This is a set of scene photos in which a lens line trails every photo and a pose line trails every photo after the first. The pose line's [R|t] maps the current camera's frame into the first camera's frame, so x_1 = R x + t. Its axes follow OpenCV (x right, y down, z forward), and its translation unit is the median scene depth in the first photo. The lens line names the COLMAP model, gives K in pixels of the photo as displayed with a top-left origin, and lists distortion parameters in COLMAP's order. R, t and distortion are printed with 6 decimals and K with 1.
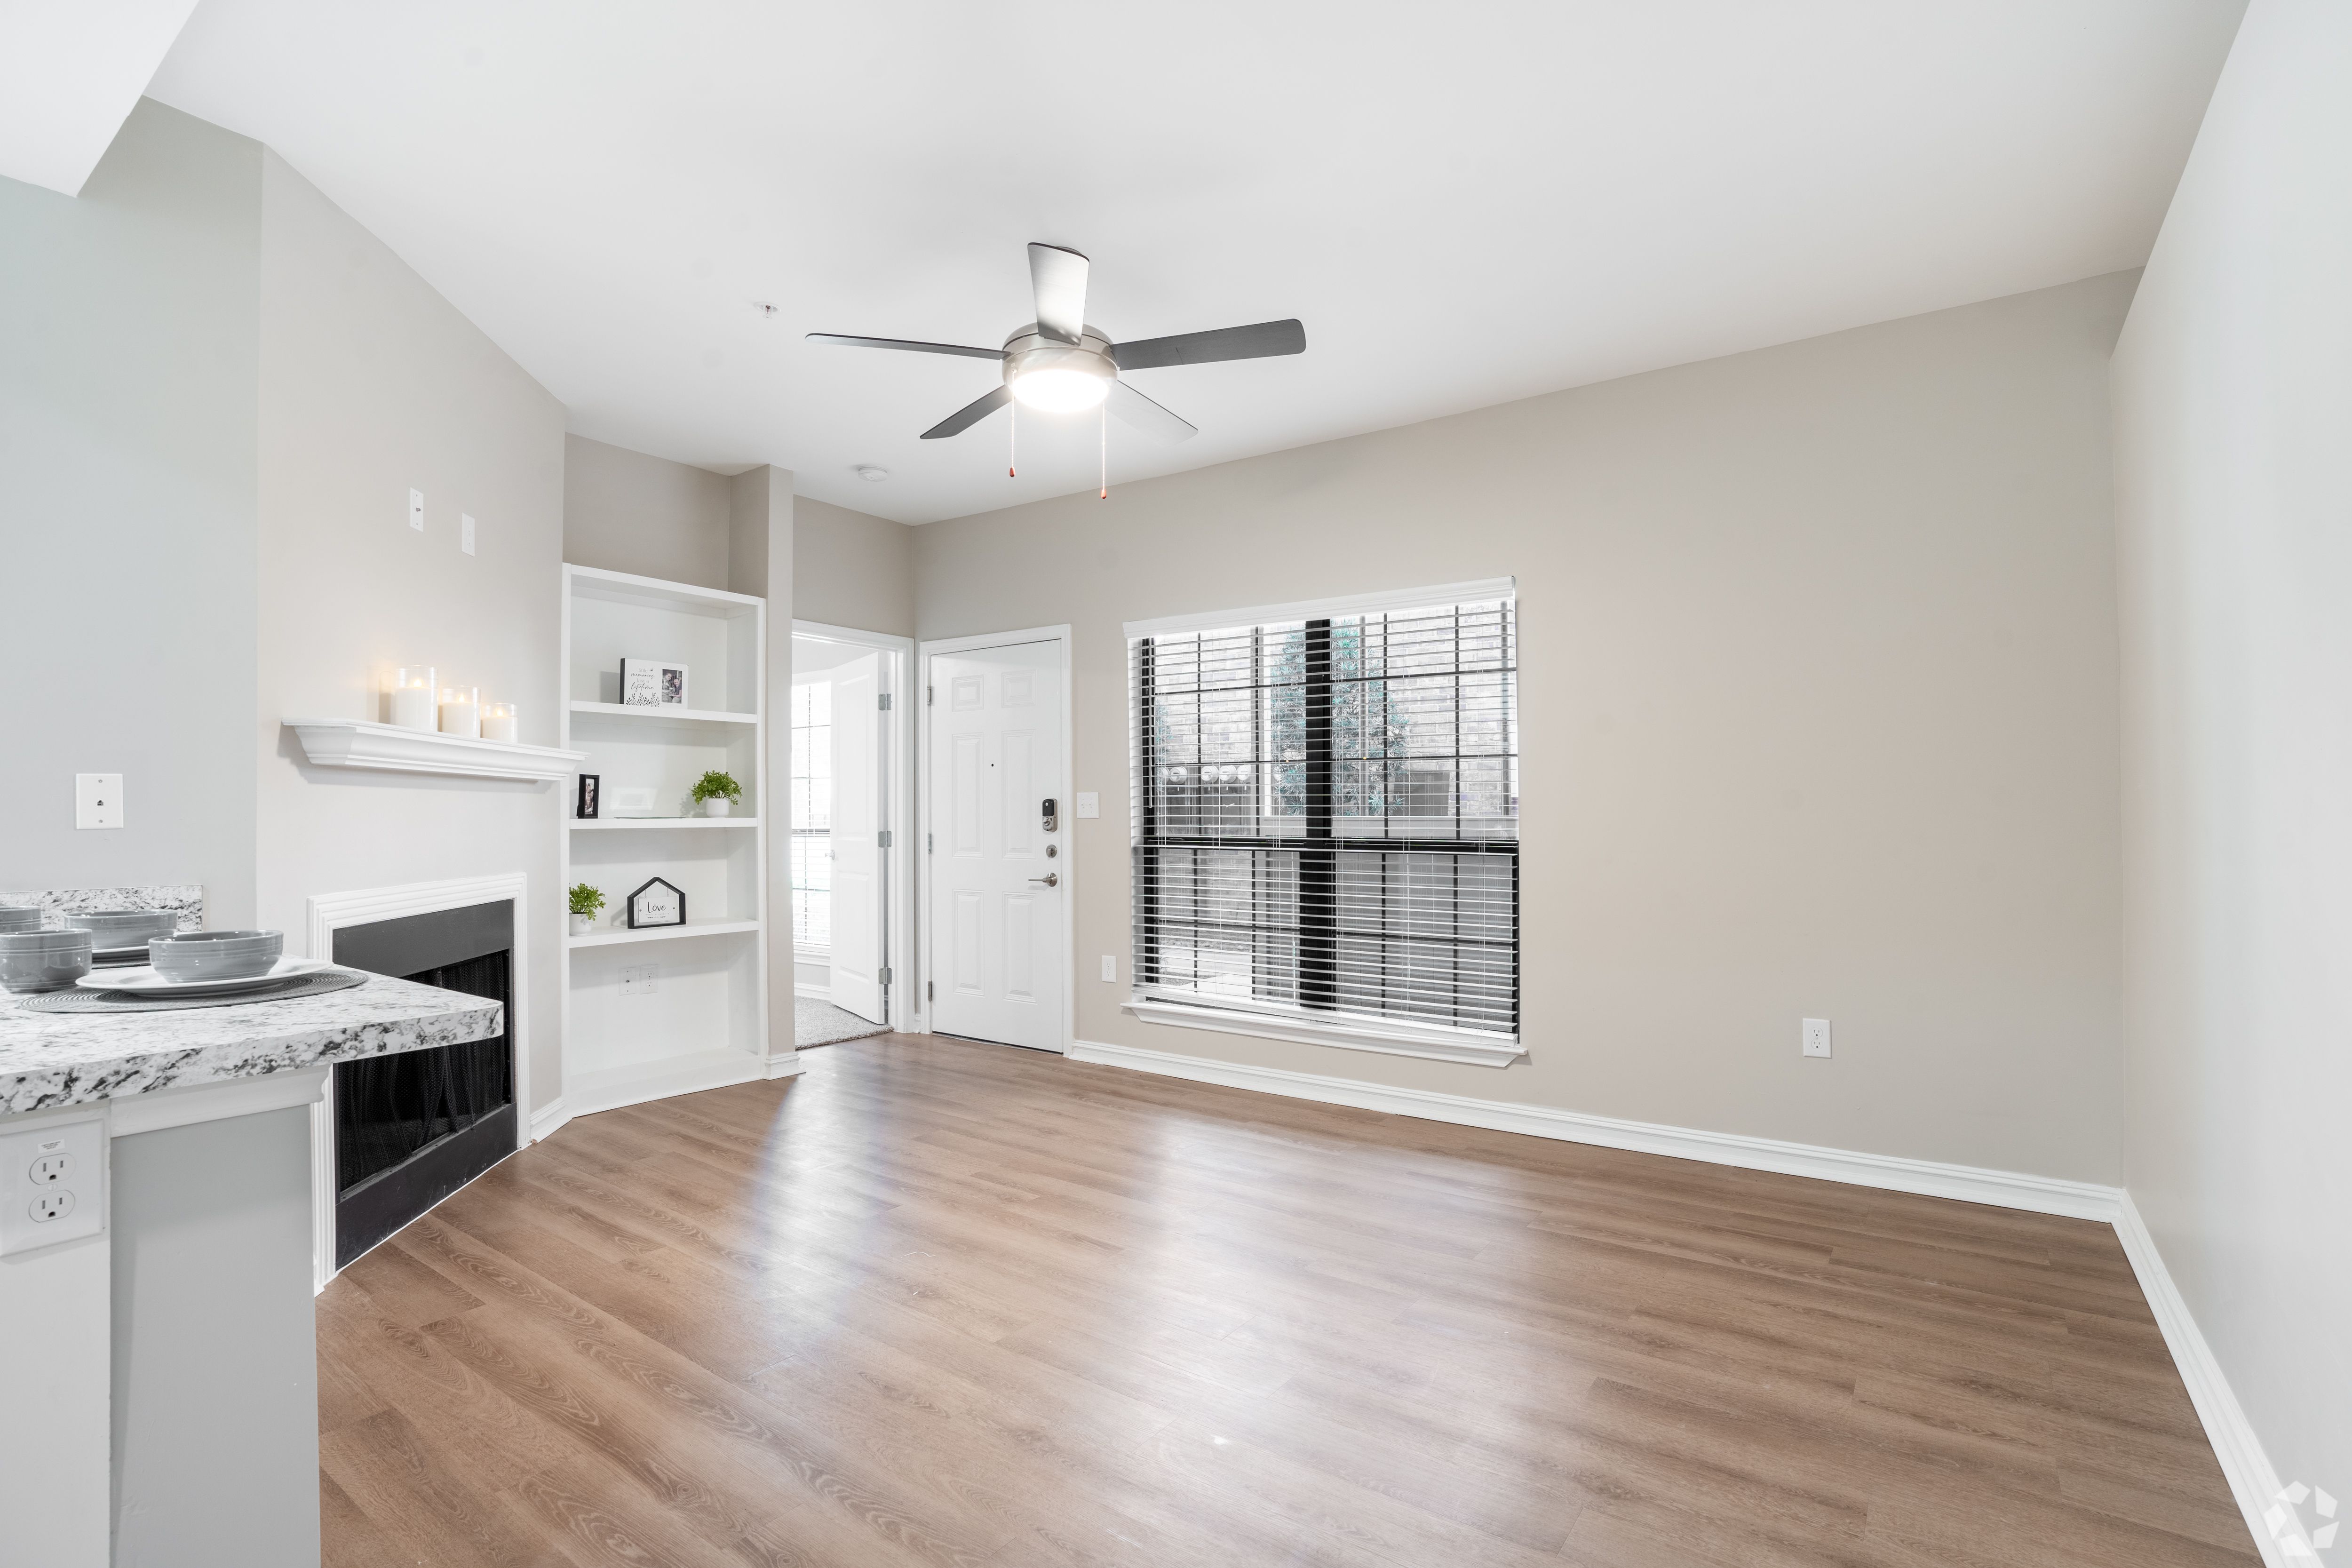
lens RADIAL K [[1087.7, 0, 1151.4], [0, 1087.7, 811.2], [0, 0, 1]] dist [-0.048699, 0.001931]
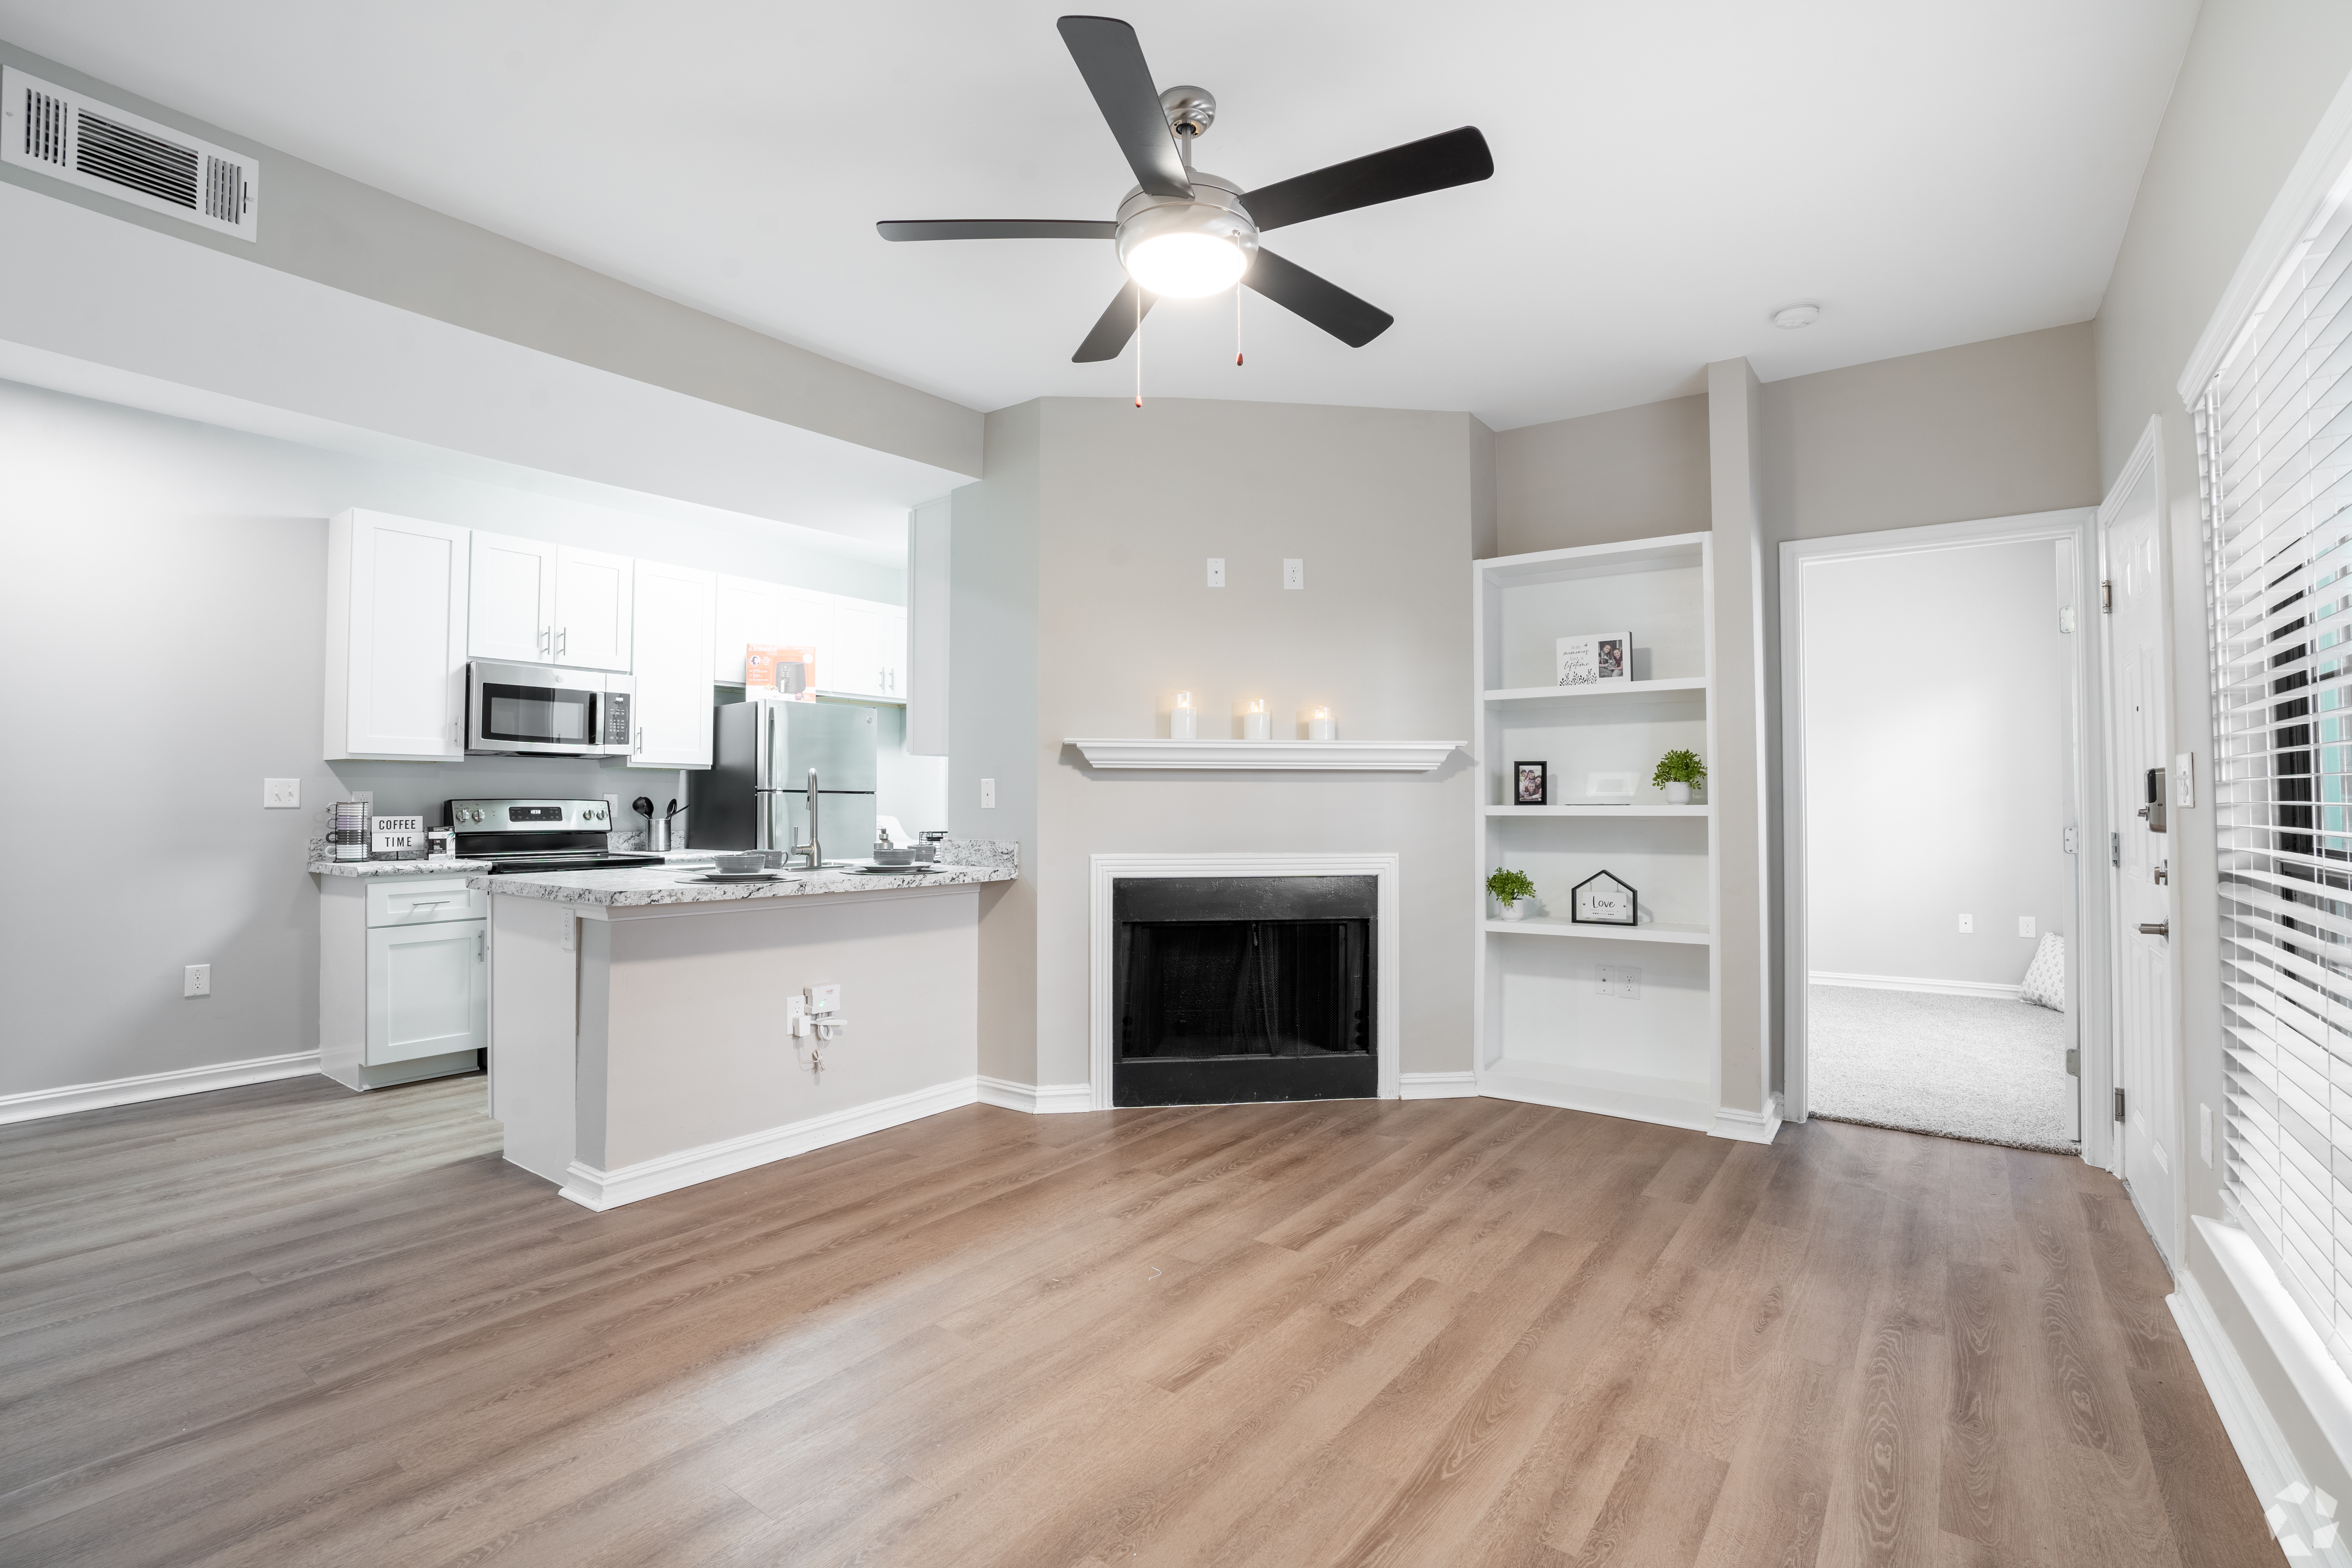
lens RADIAL K [[1087.7, 0, 1177.5], [0, 1087.7, 774.5], [0, 0, 1]] dist [-0.048699, 0.001931]
pose [[0.008167, -0.024686, -0.999662, 0.490312], [0.002005, 0.999694, -0.024670, 0.002481], [0.999965, -0.001803, 0.008214, 0.683593]]
